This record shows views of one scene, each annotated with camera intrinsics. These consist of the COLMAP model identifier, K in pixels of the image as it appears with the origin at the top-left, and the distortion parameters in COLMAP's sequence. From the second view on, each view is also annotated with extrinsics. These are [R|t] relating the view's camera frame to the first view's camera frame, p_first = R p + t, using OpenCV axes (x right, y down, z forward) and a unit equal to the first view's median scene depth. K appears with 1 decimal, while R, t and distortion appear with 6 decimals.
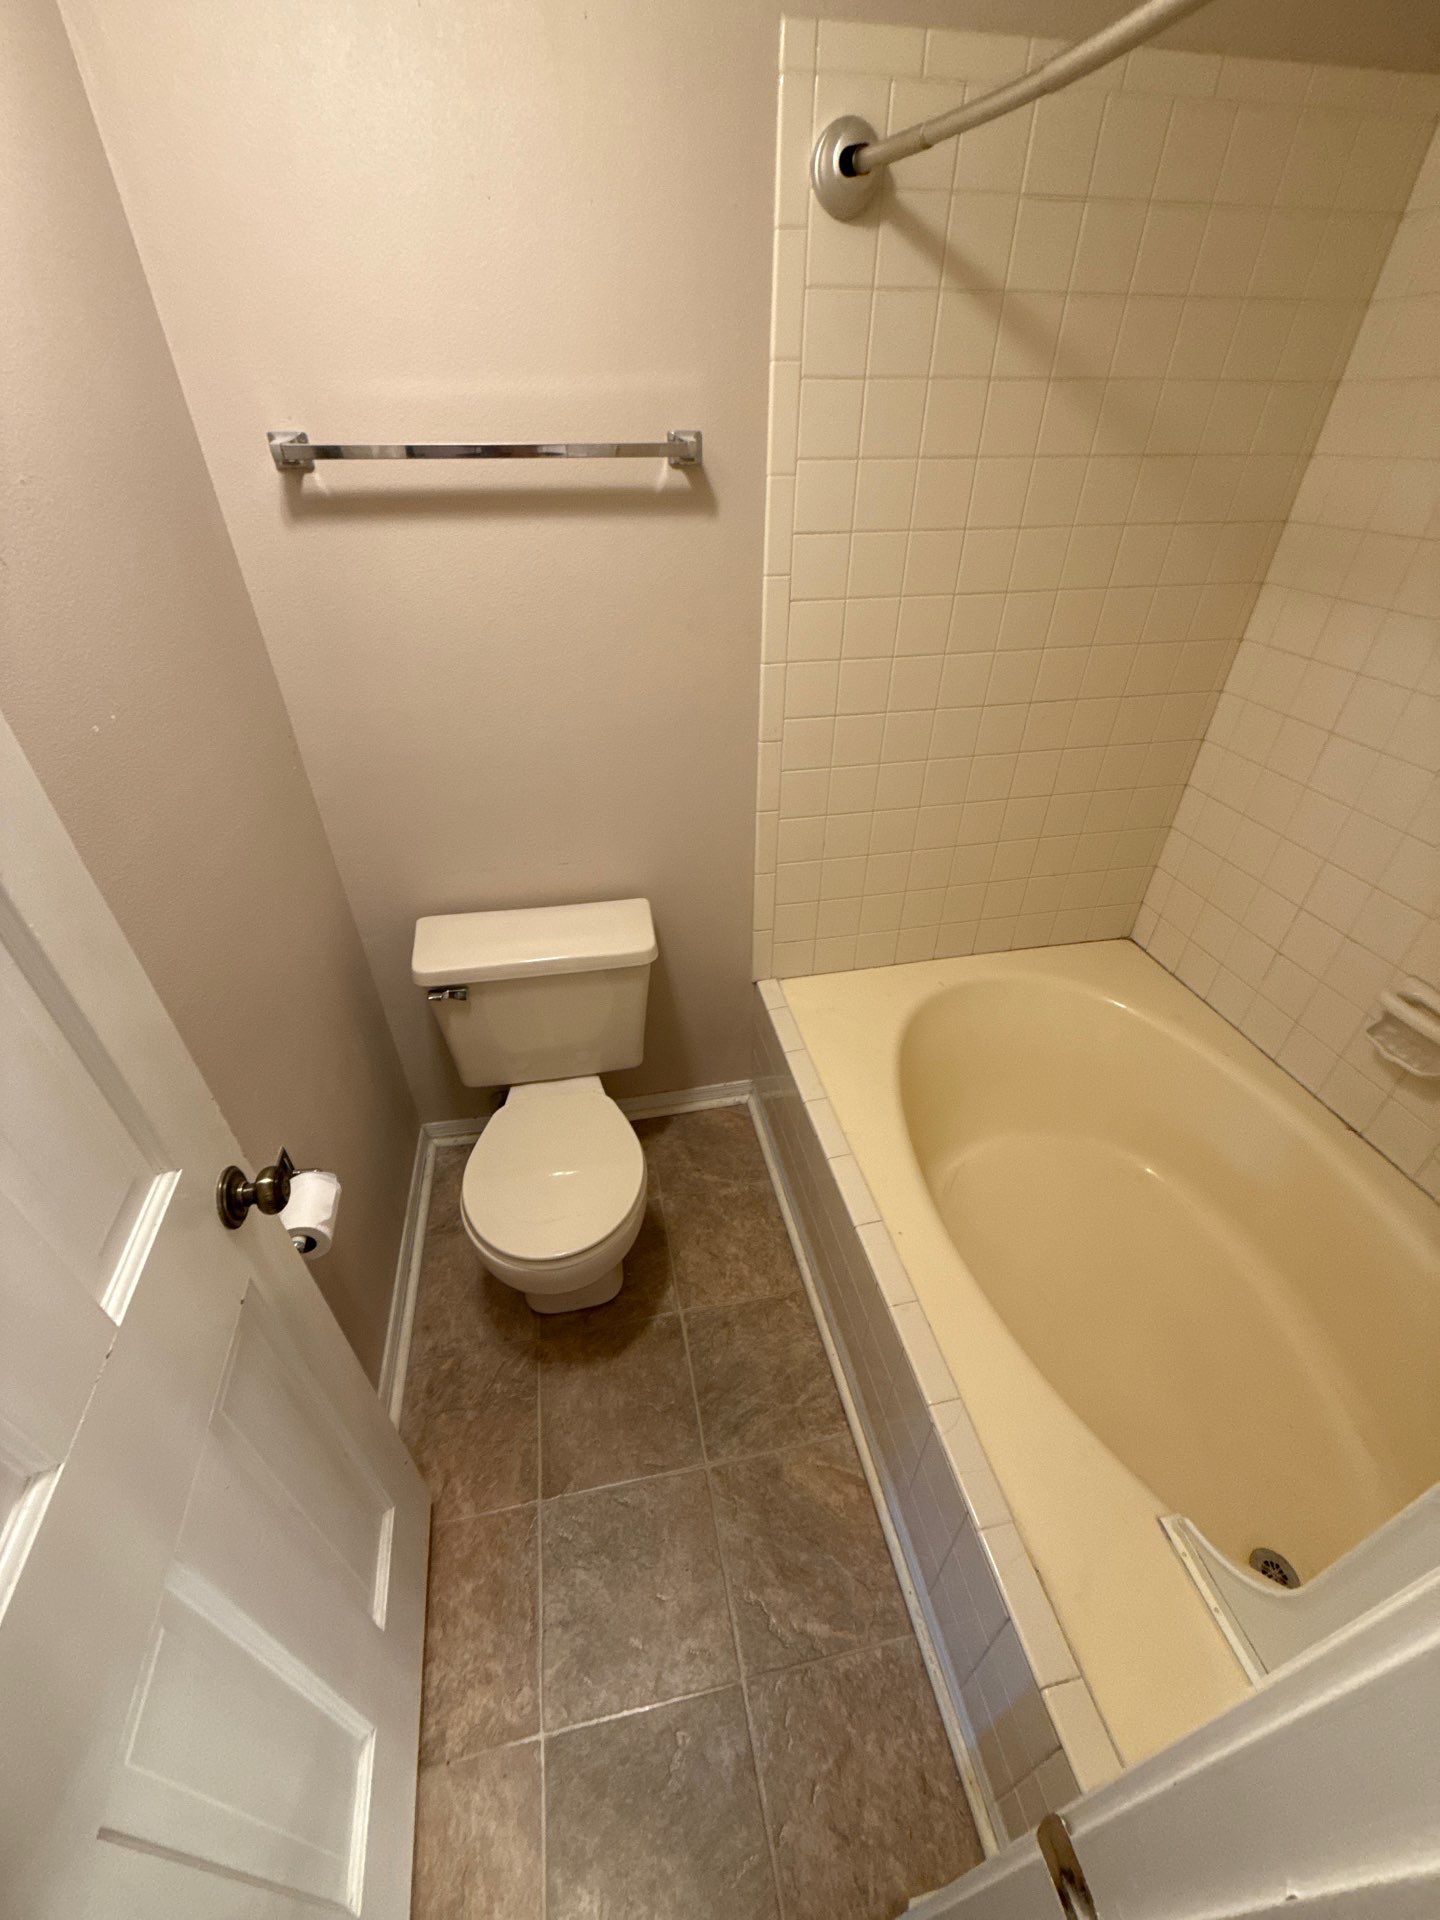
lens RADIAL K [[759.8, 0, 730.0], [0, 759.8, 960.0], [0, 0, 1]] dist [0.002412, -0.000337]
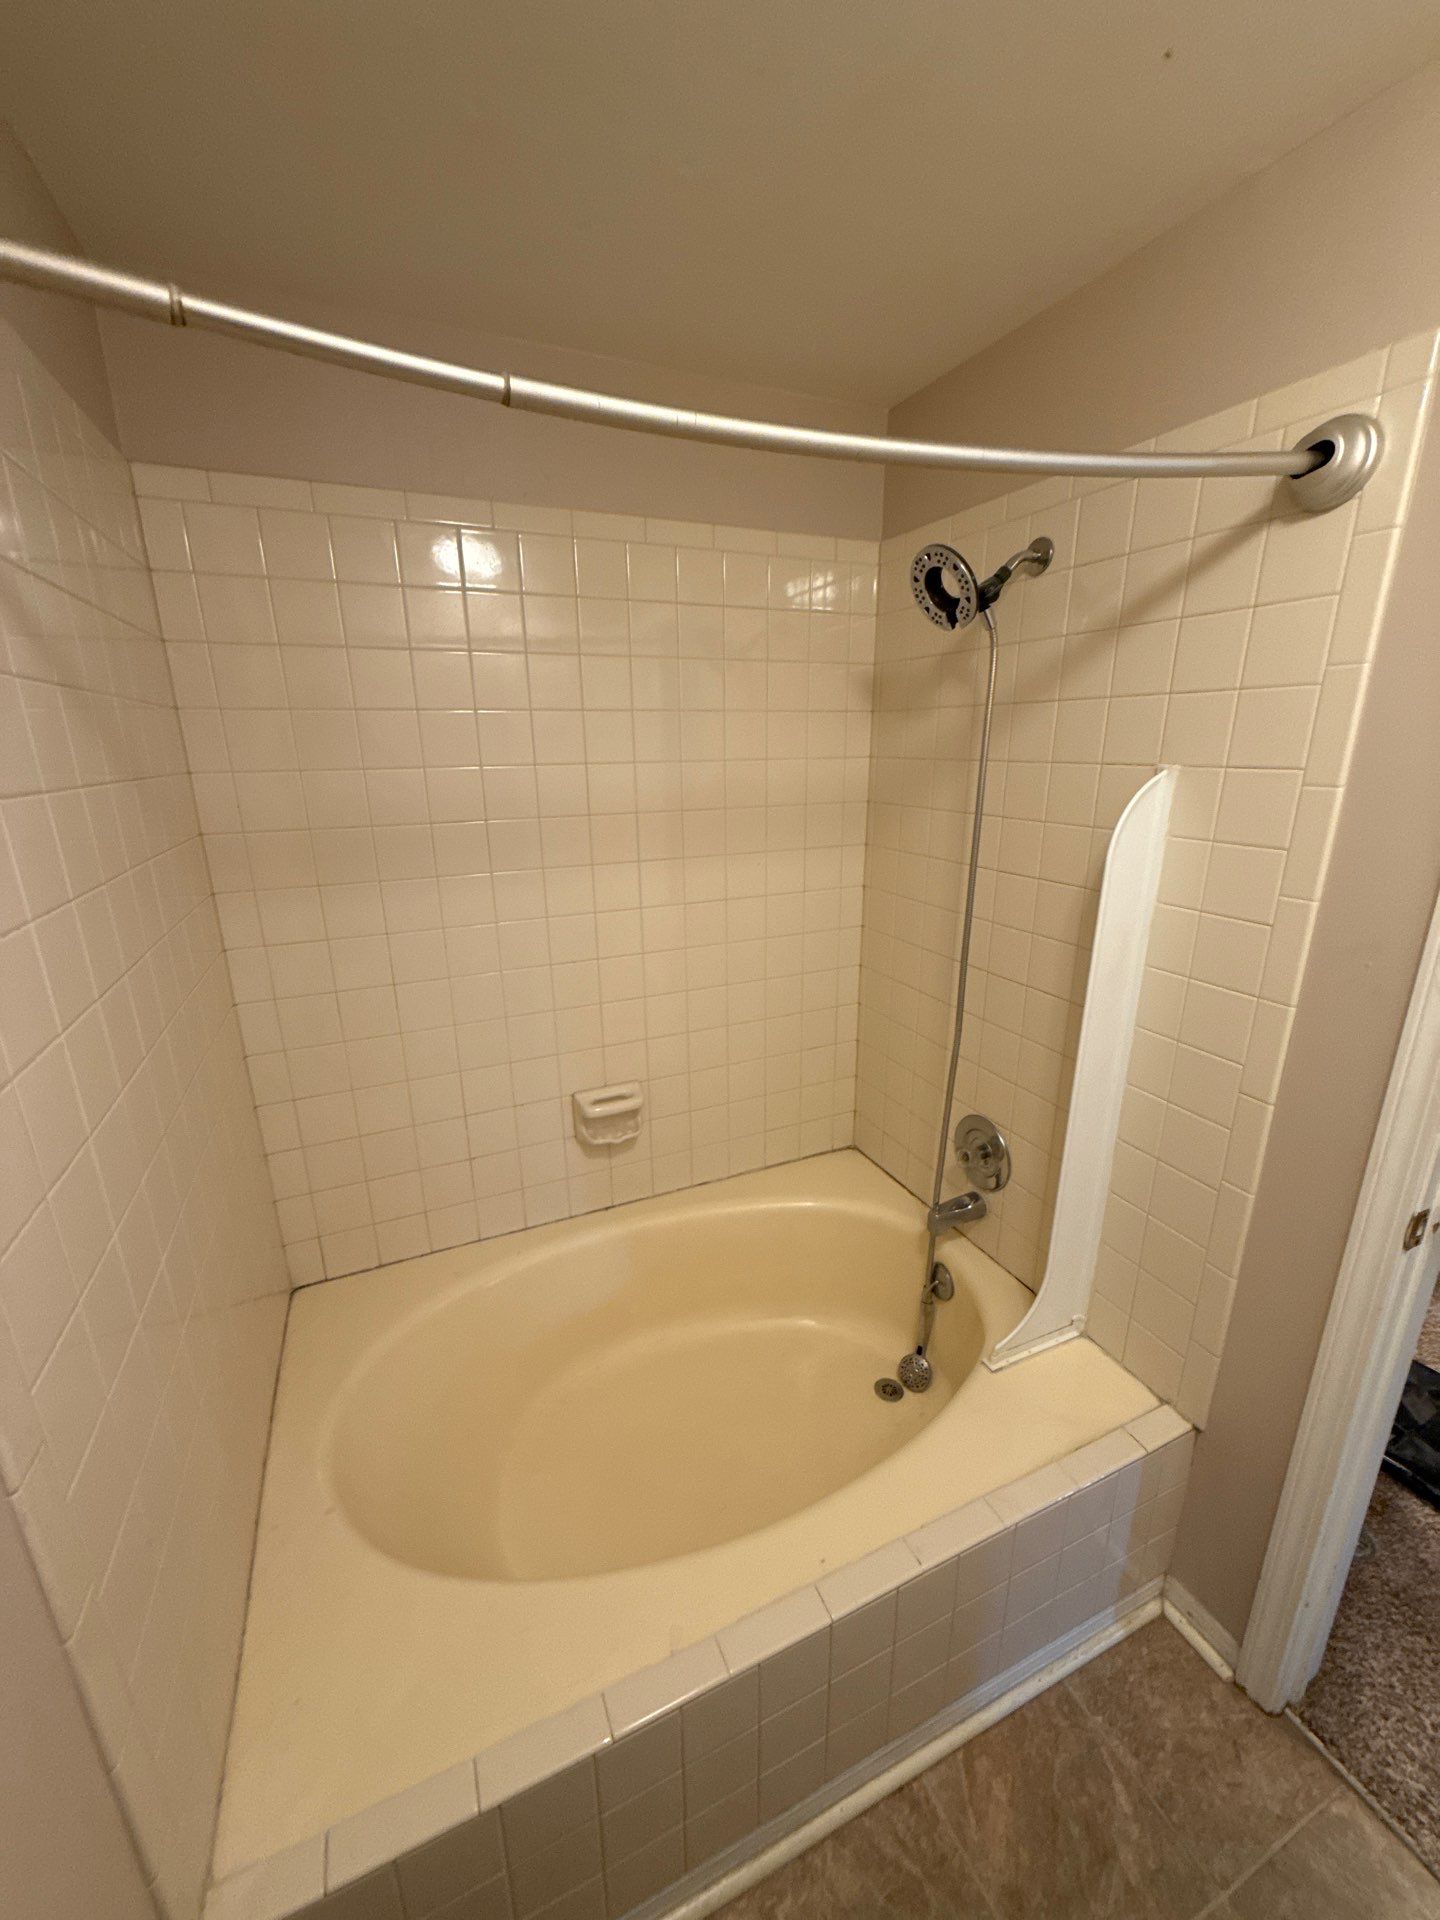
lens RADIAL K [[759.8, 0, 718.6], [0, 759.8, 969.8], [0, 0, 1]] dist [0.002412, -0.000337]
pose [[-0.209442, -0.282523, 0.936117, -0.326929], [0.573457, 0.739940, 0.351619, -0.447958], [-0.792011, 0.610466, 0.007040, 0.647723]]
